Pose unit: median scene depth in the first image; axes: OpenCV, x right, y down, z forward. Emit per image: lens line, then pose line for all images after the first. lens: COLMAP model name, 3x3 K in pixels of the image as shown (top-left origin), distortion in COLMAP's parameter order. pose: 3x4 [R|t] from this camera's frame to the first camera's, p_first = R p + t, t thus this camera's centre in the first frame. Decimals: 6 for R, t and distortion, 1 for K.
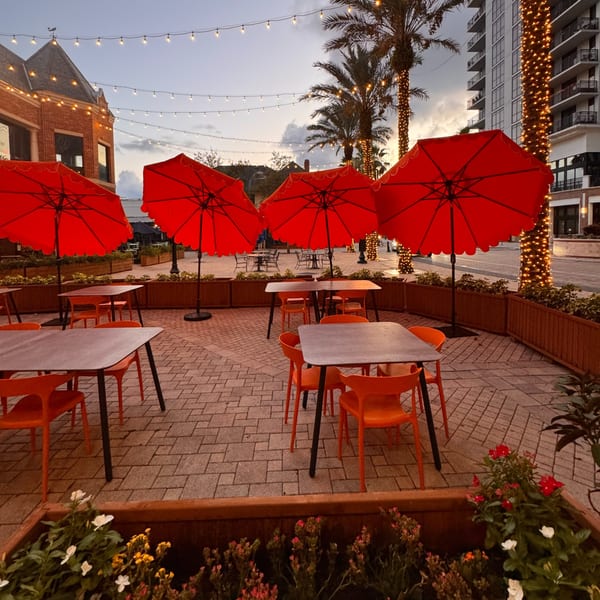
lens RADIAL K [[340.9, 0, 300.1], [0, 340.9, 250.6], [0, 0, 1]] dist [0.002188, -0.003210]
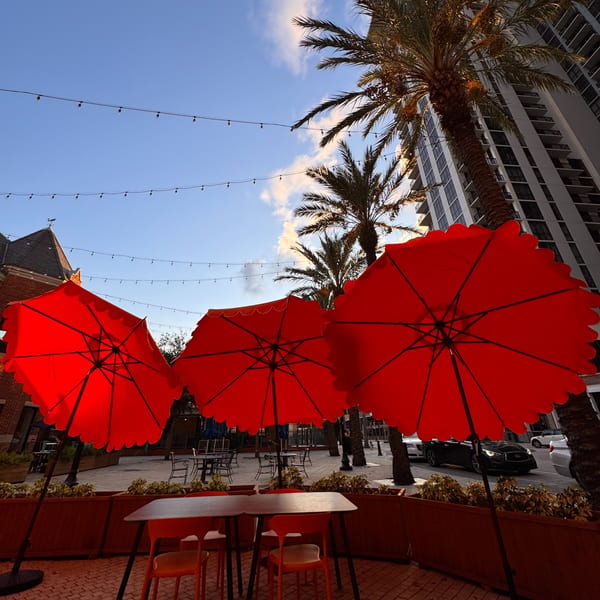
lens RADIAL K [[340.9, 0, 300.1], [0, 340.9, 250.6], [0, 0, 1]] dist [0.002188, -0.003210]
pose [[0.998691, 0.023764, 0.045295, 0.043221], [0.003234, 0.854415, -0.519581, 0.016399], [-0.051048, 0.519048, 0.853220, 0.130809]]
